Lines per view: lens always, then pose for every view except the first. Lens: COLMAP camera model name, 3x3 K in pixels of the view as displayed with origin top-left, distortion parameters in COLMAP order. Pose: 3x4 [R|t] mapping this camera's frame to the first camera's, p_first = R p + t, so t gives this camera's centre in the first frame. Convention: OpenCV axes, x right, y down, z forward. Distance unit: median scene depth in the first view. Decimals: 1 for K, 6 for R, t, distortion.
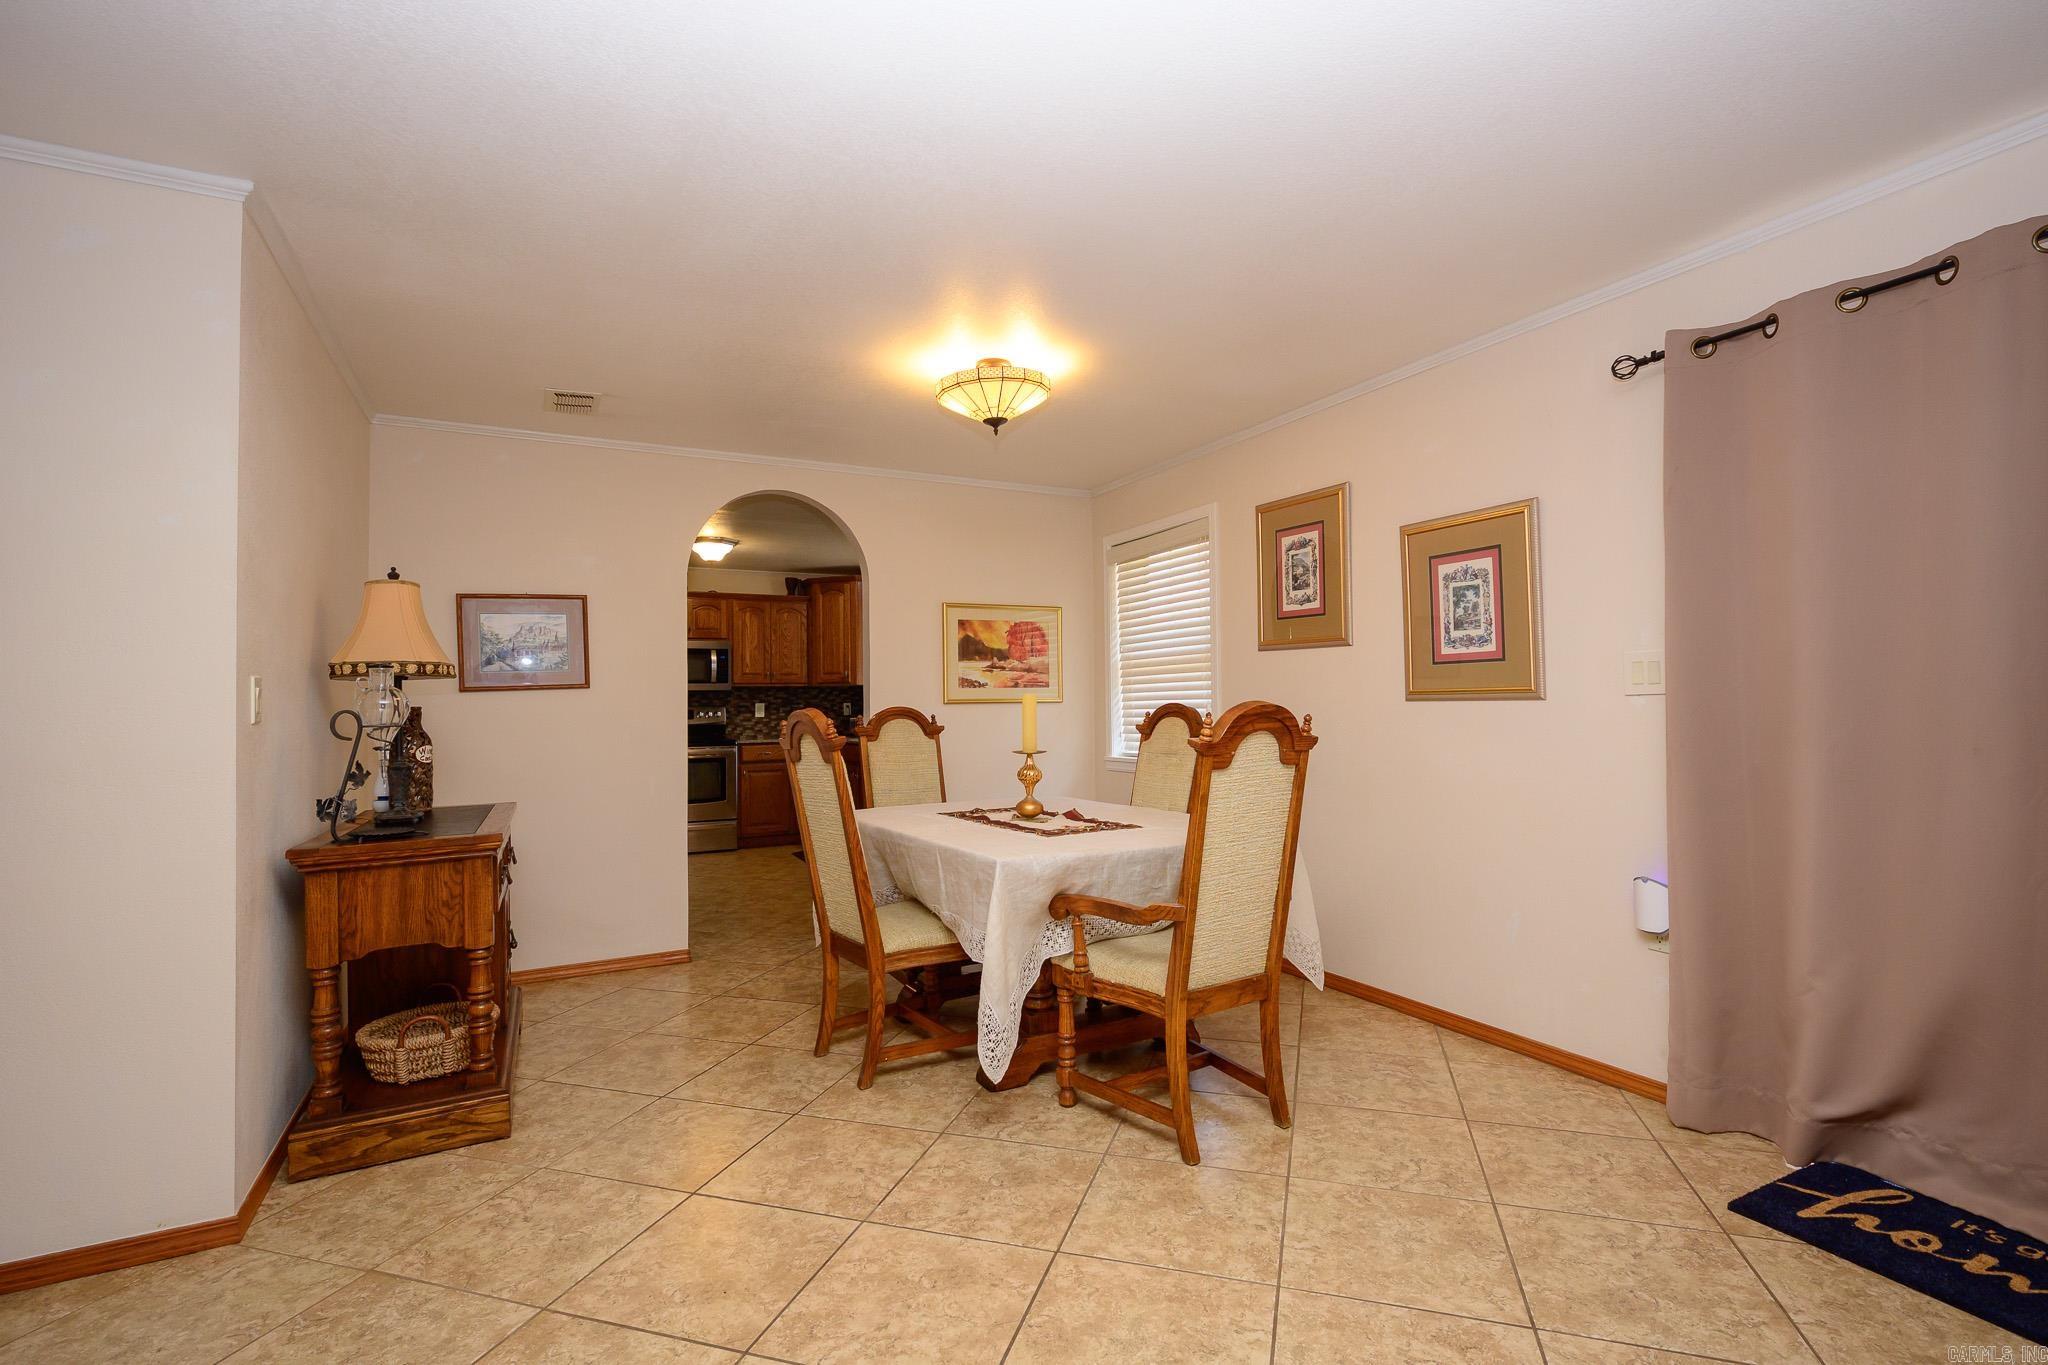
lens RADIAL K [[945.3, 0, 1016.3], [0, 945.3, 691.0], [0, 0, 1]] dist [-0.001555, -0.000033]
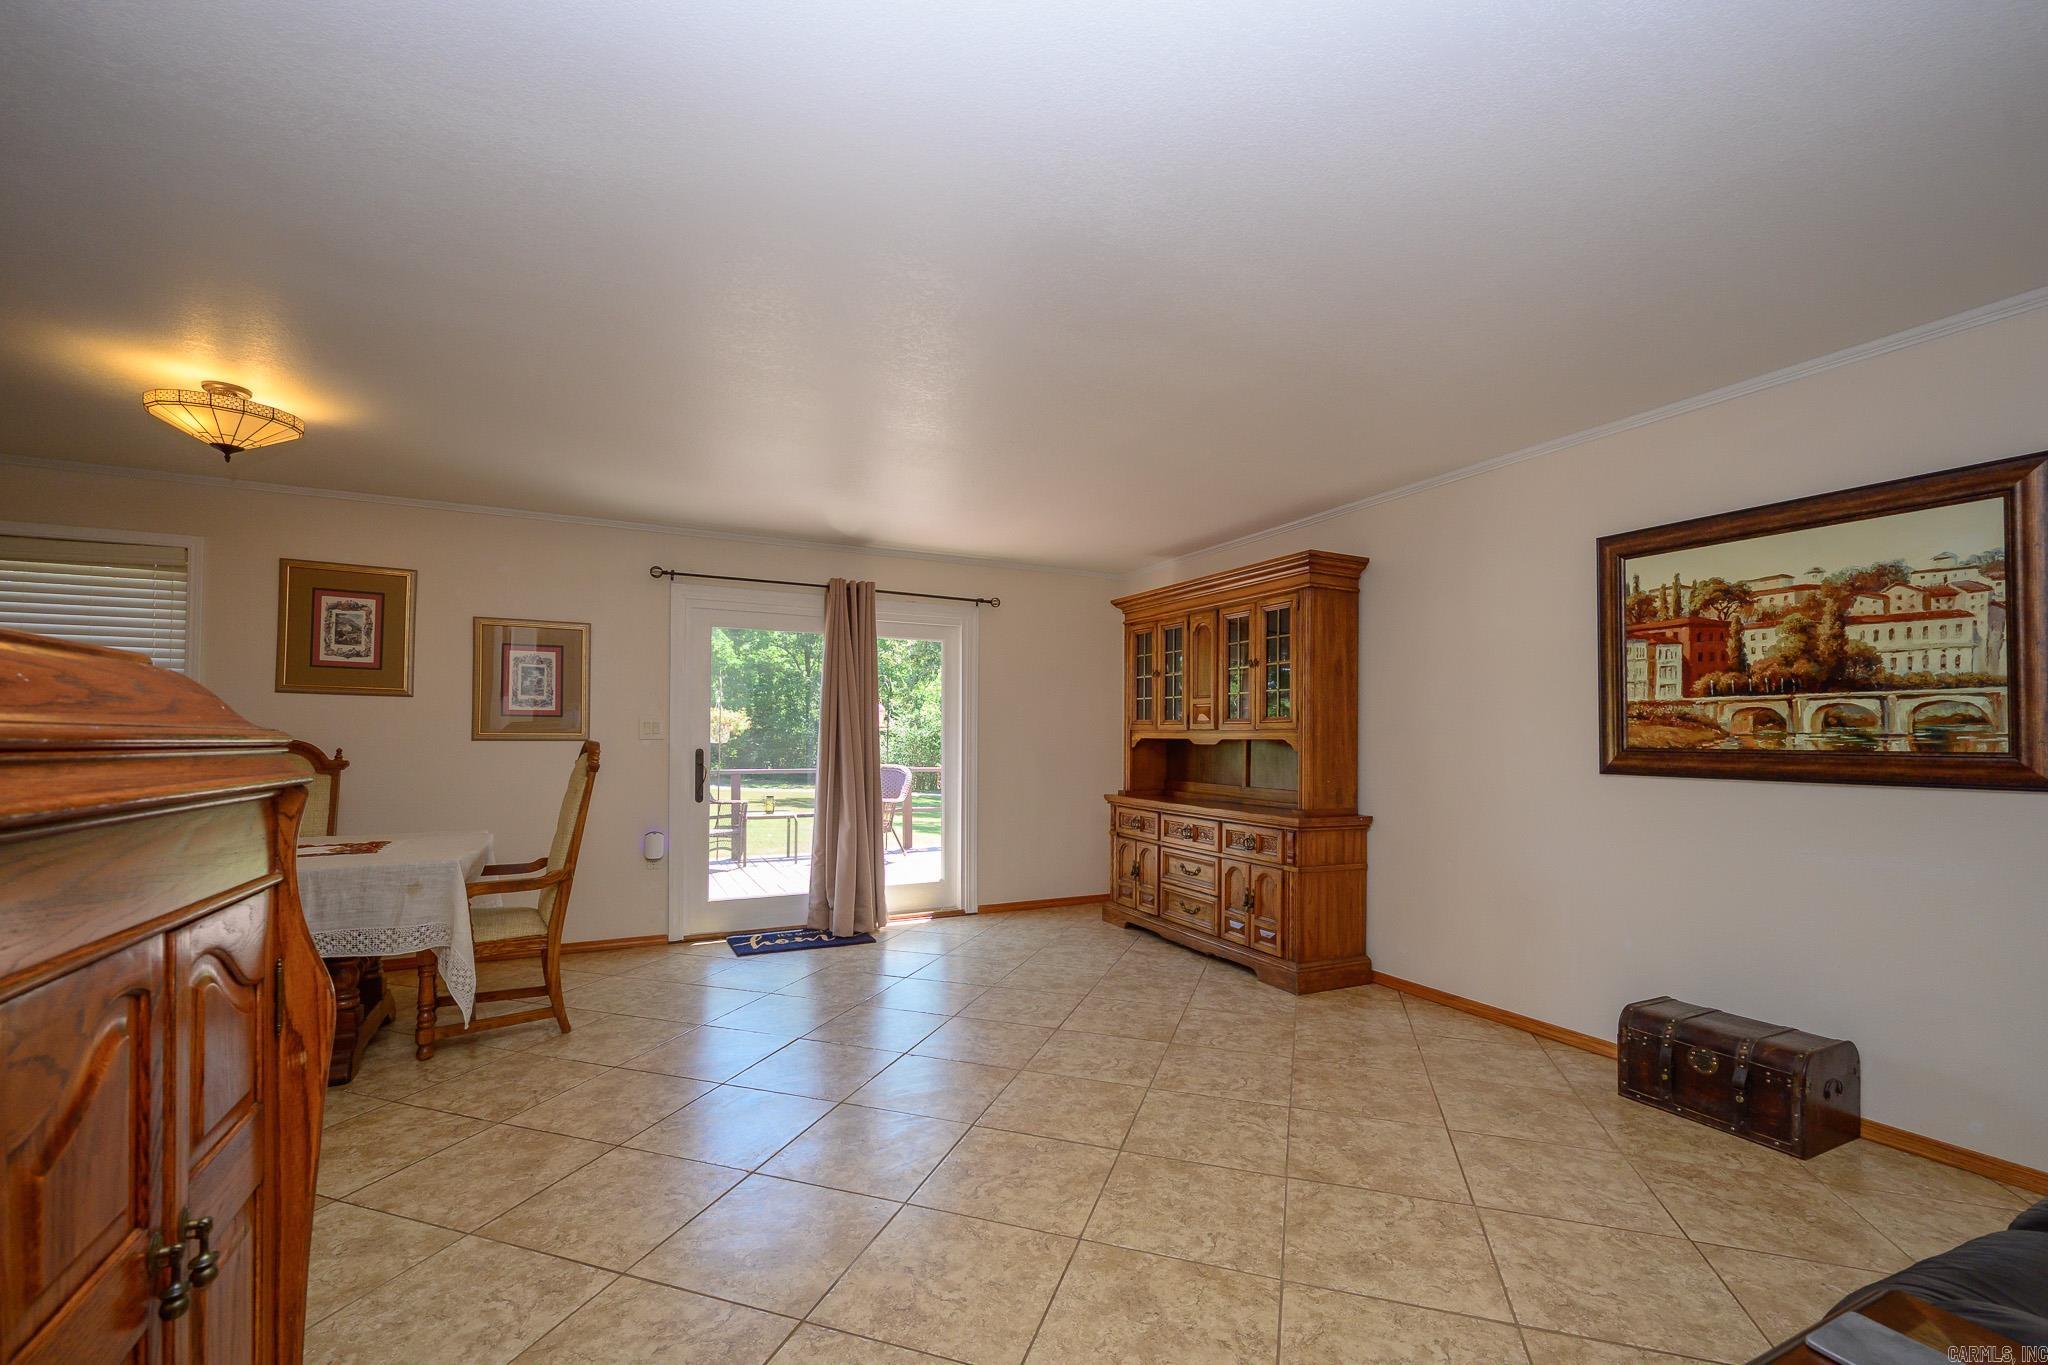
lens RADIAL K [[866.6, 0, 1037.5], [0, 866.6, 727.4], [0, 0, 1]] dist [-0.015587, -0.000164]
pose [[0.000174, 0.028135, 0.999604, -0.906360], [-0.018628, 0.999431, -0.028127, 0.012223], [-0.999826, -0.018616, 0.000698, 0.158146]]
